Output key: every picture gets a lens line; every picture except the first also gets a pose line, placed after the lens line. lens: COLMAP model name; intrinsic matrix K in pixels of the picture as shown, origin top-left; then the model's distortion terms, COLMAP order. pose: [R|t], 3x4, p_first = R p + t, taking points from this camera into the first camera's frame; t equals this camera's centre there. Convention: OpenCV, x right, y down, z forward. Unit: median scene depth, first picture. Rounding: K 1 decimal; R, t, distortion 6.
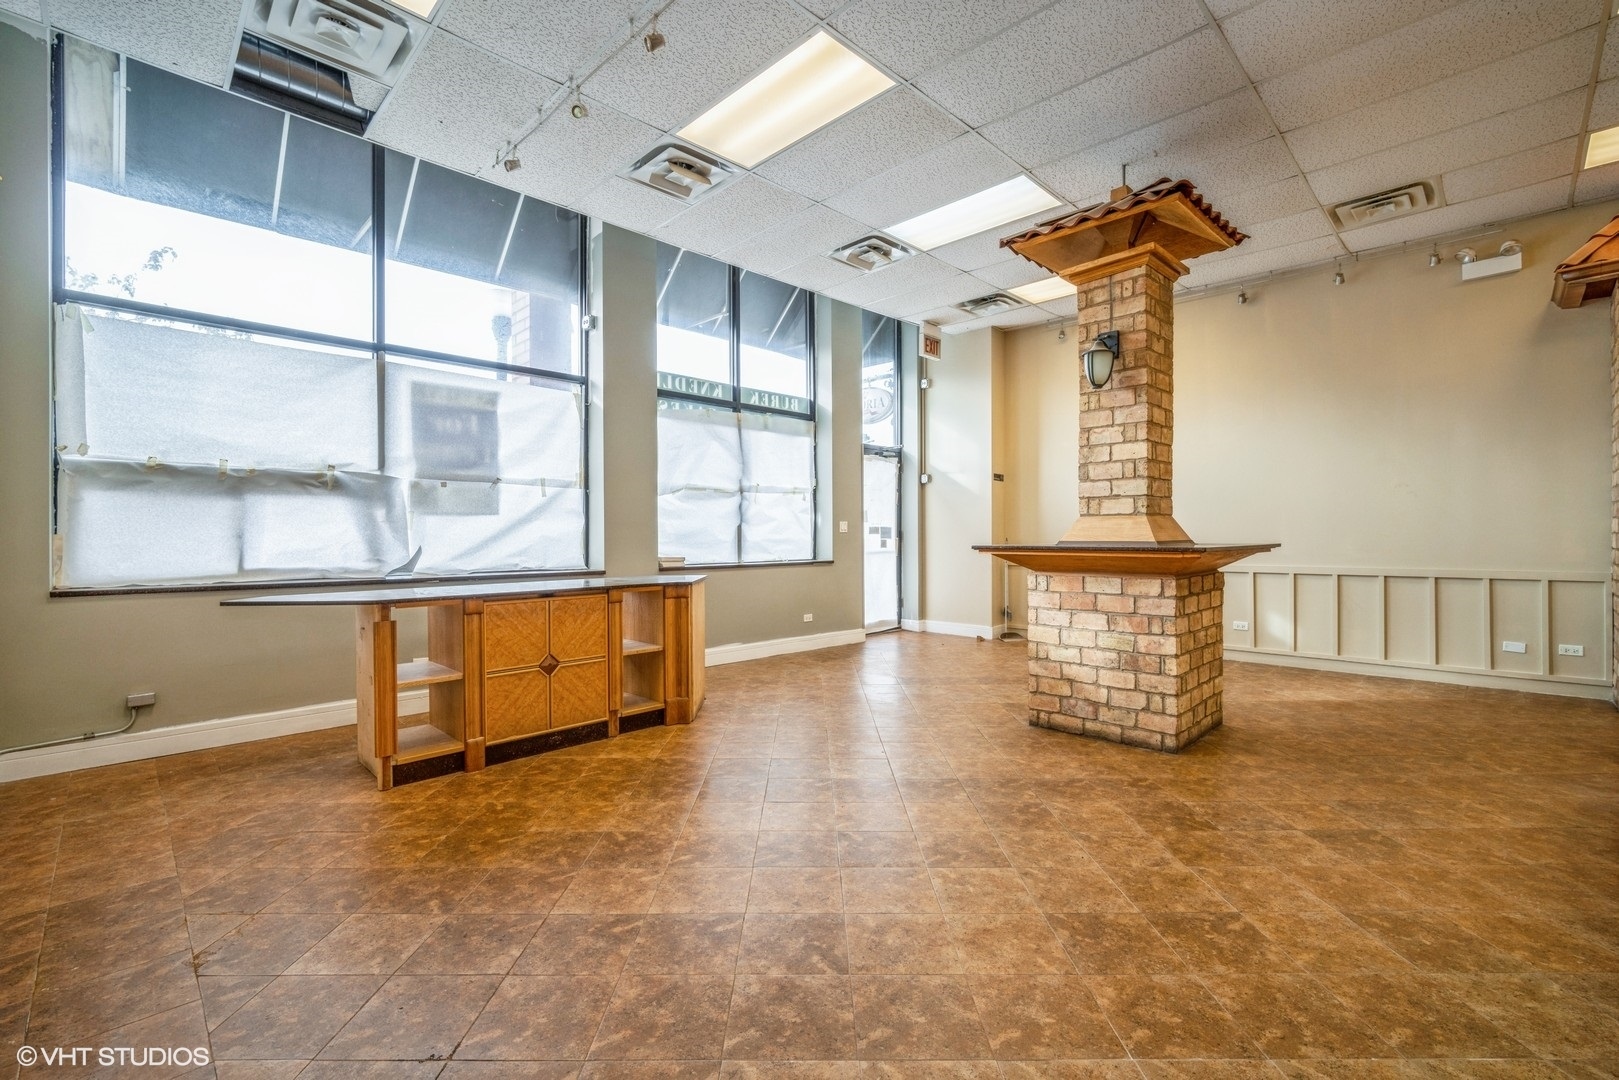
lens RADIAL K [[700.6, 0, 808.0], [0, 700.6, 538.6], [0, 0, 1]] dist [-0.012070, 0.002554]
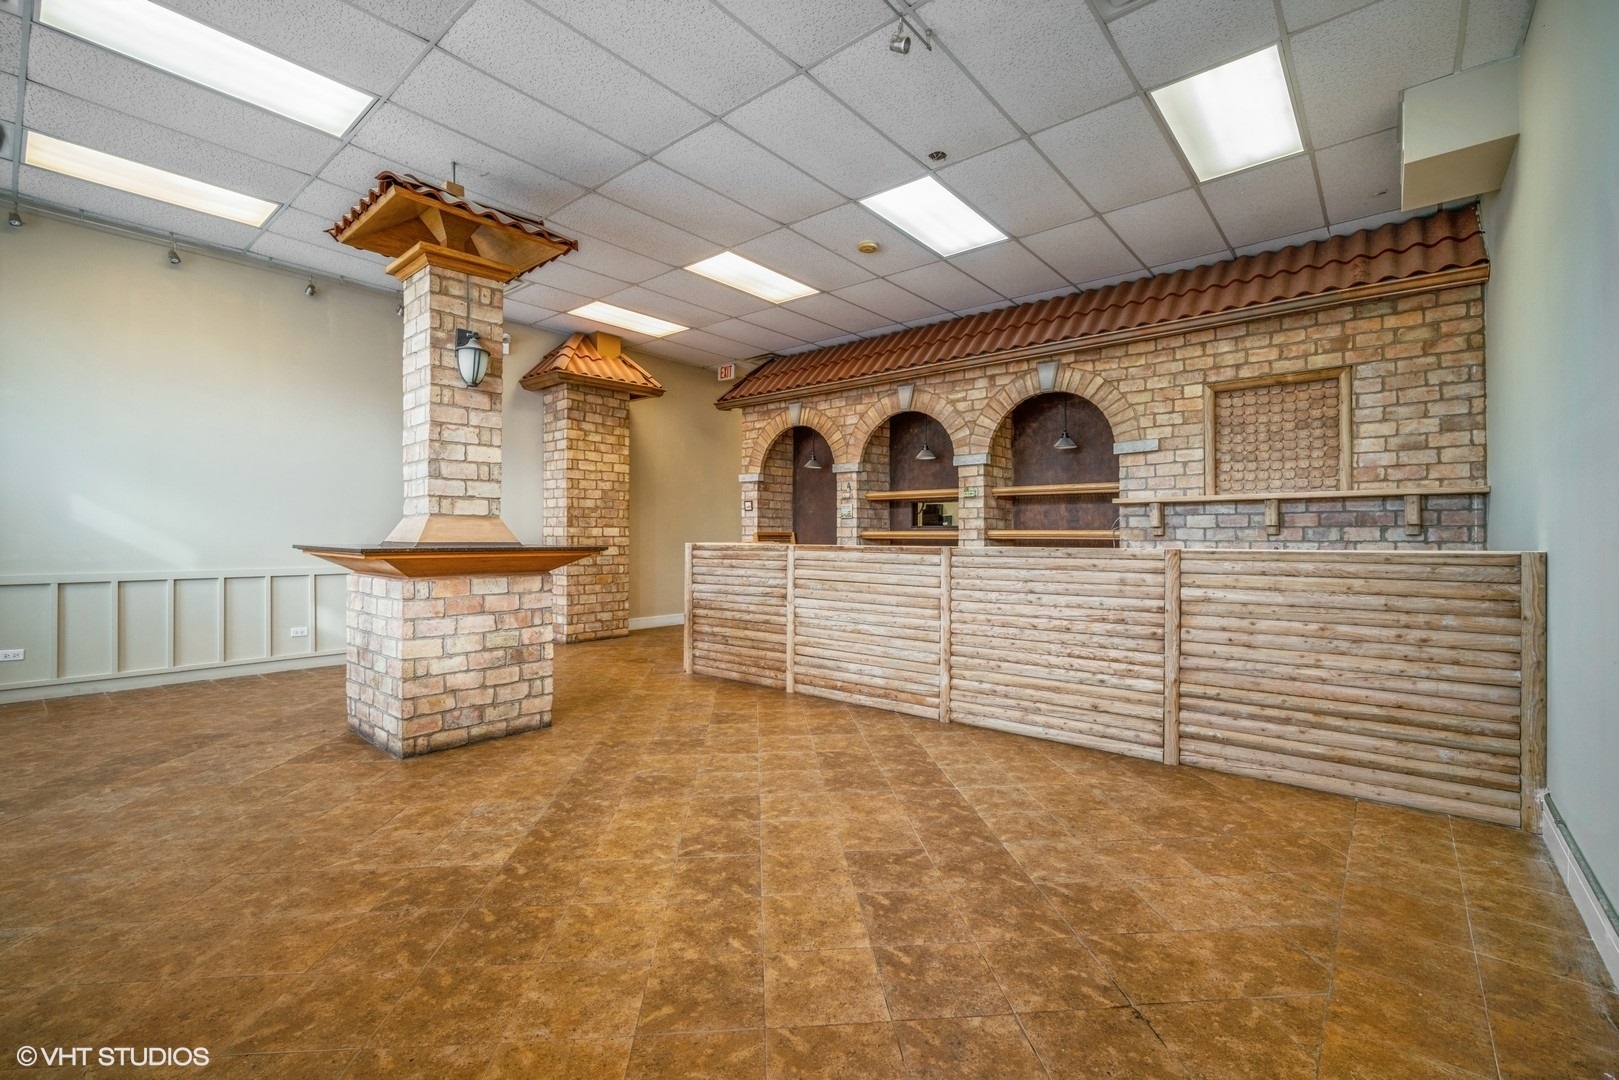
lens RADIAL K [[700.6, 0, 812.0], [0, 700.6, 532.9], [0, 0, 1]] dist [-0.012070, 0.002554]
pose [[-0.085992, 0.009815, 0.996247, -0.639922], [0.000642, 0.999952, -0.009797, 0.000597], [-0.996296, -0.000202, -0.085994, 0.646175]]
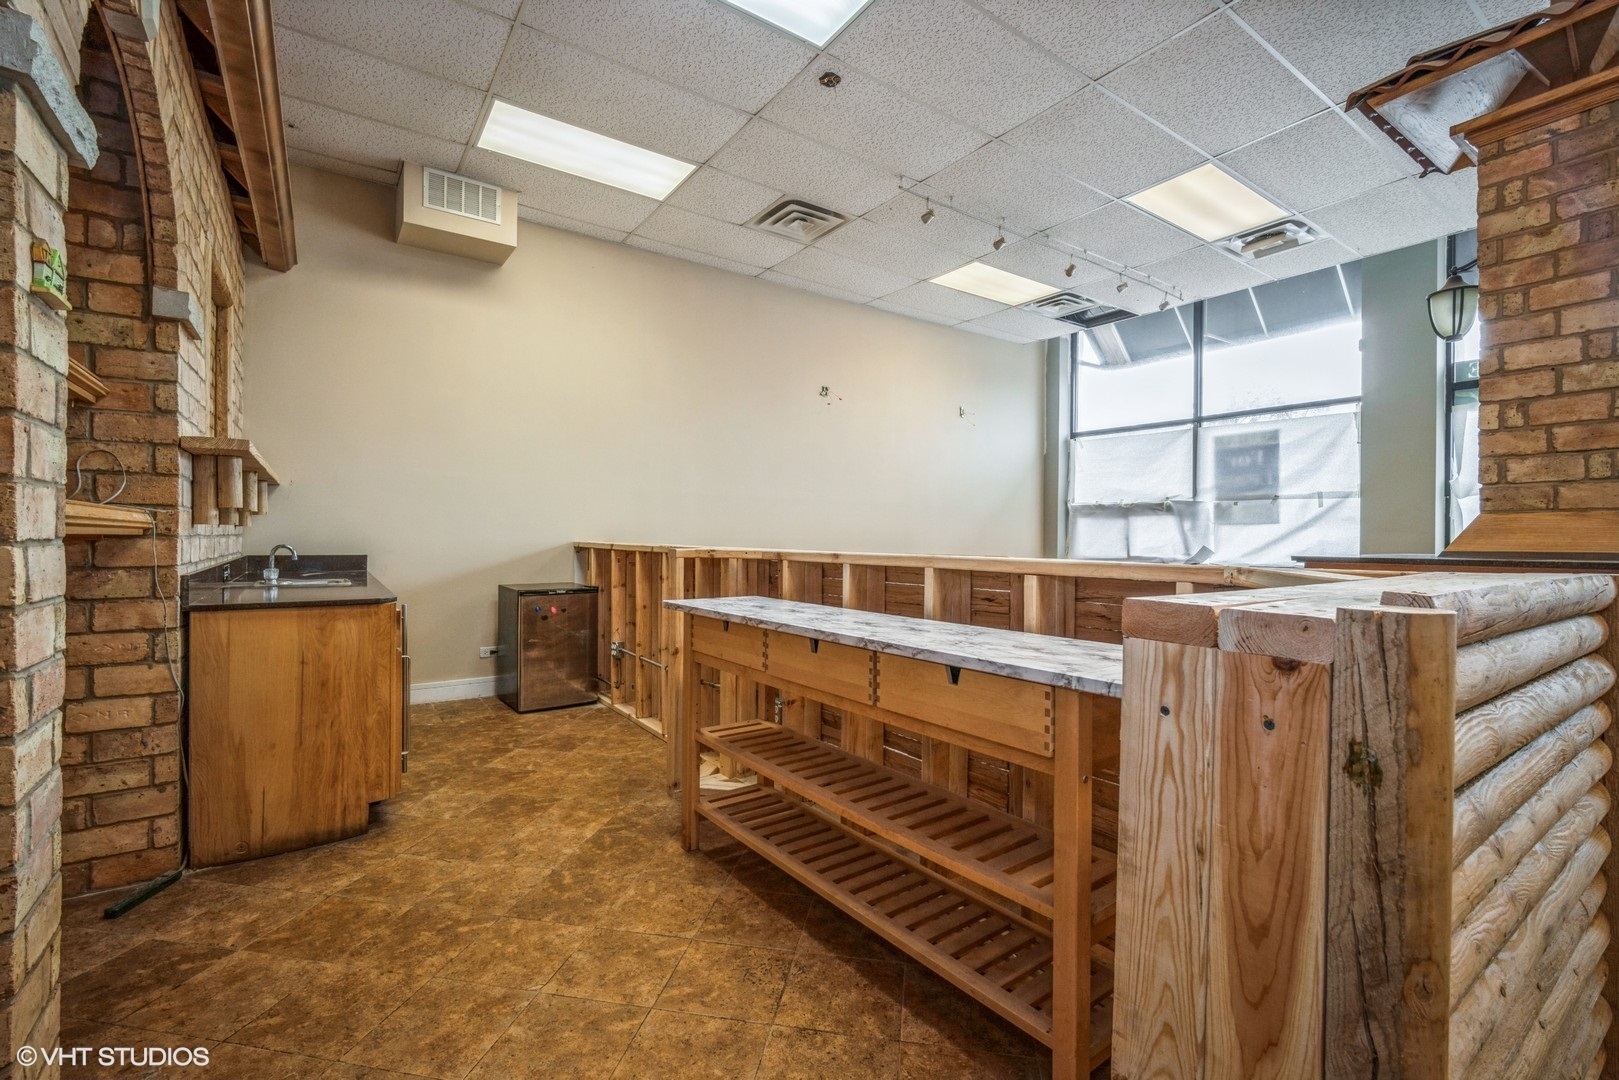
lens RADIAL K [[700.6, 0, 806.7], [0, 700.6, 543.7], [0, 0, 1]] dist [-0.012070, 0.002554]
pose [[-0.169588, 0.010553, -0.985459, 1.330819], [-0.011236, 0.999857, 0.012641, -0.005100], [0.985451, 0.013217, -0.169445, 0.488590]]
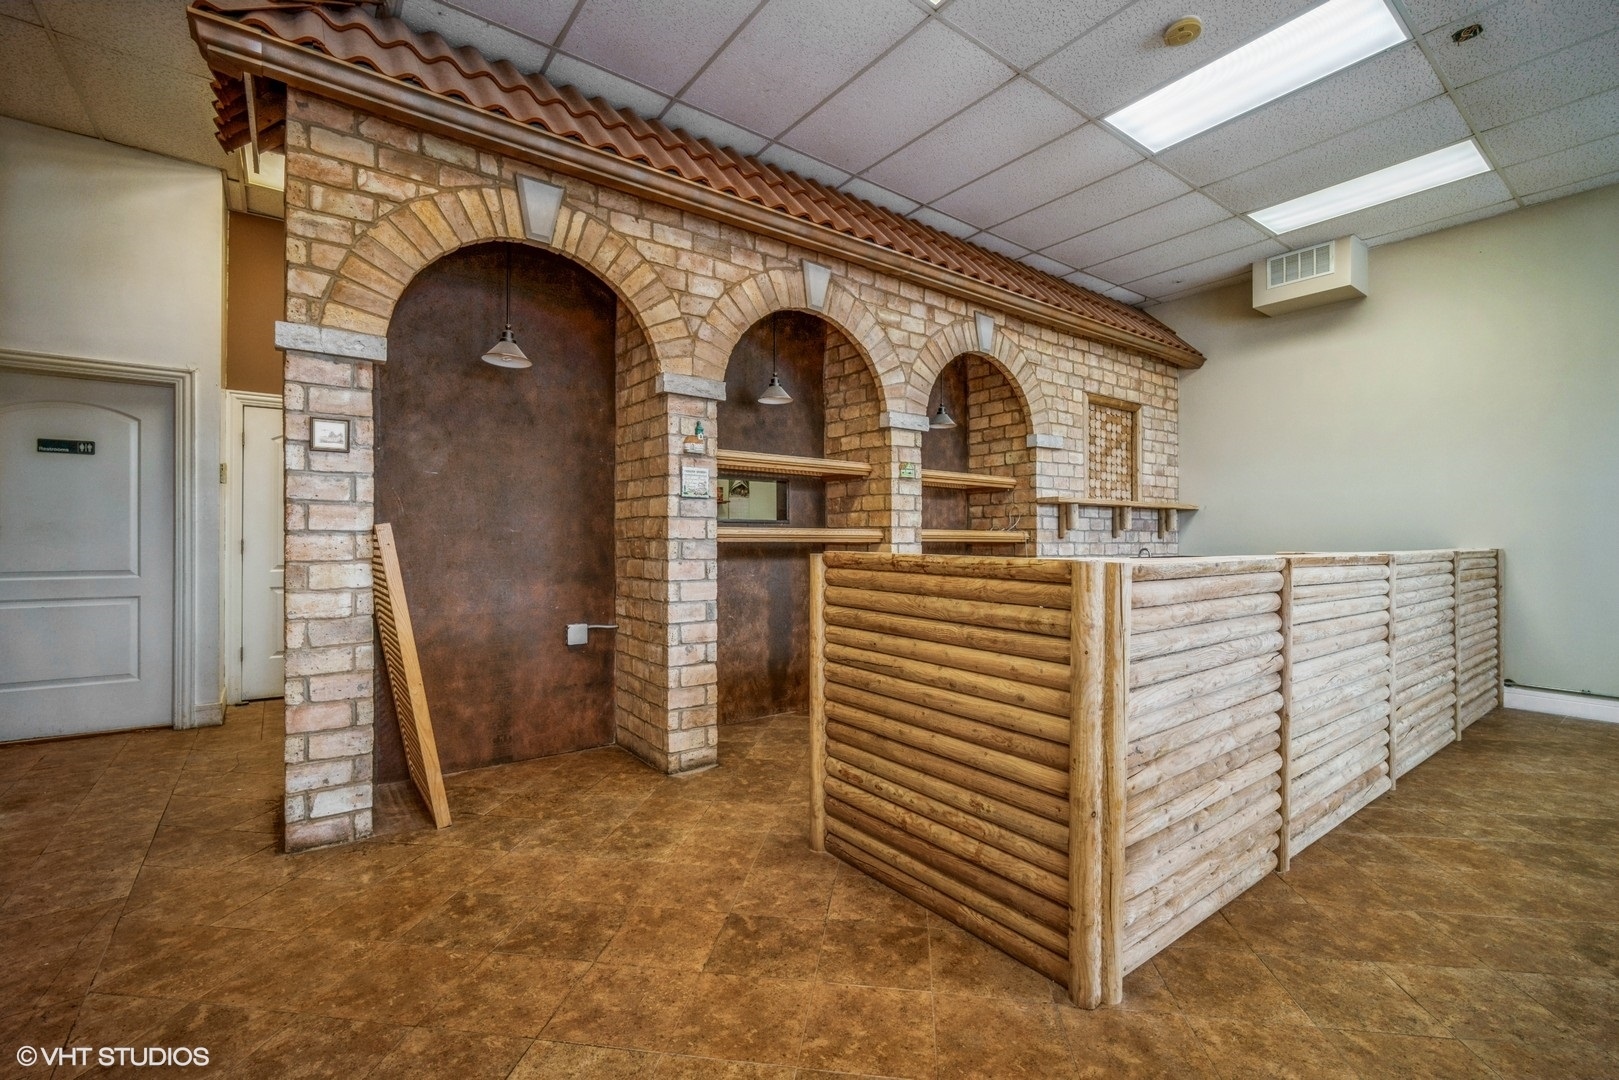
lens RADIAL K [[700.6, 0, 810.8], [0, 700.6, 541.0], [0, 0, 1]] dist [-0.012070, 0.002554]
pose [[-0.990900, 0.000091, 0.134602, 1.077132], [0.000787, 0.999987, 0.005120, -0.008678], [-0.134600, 0.005179, -0.990887, 1.266303]]
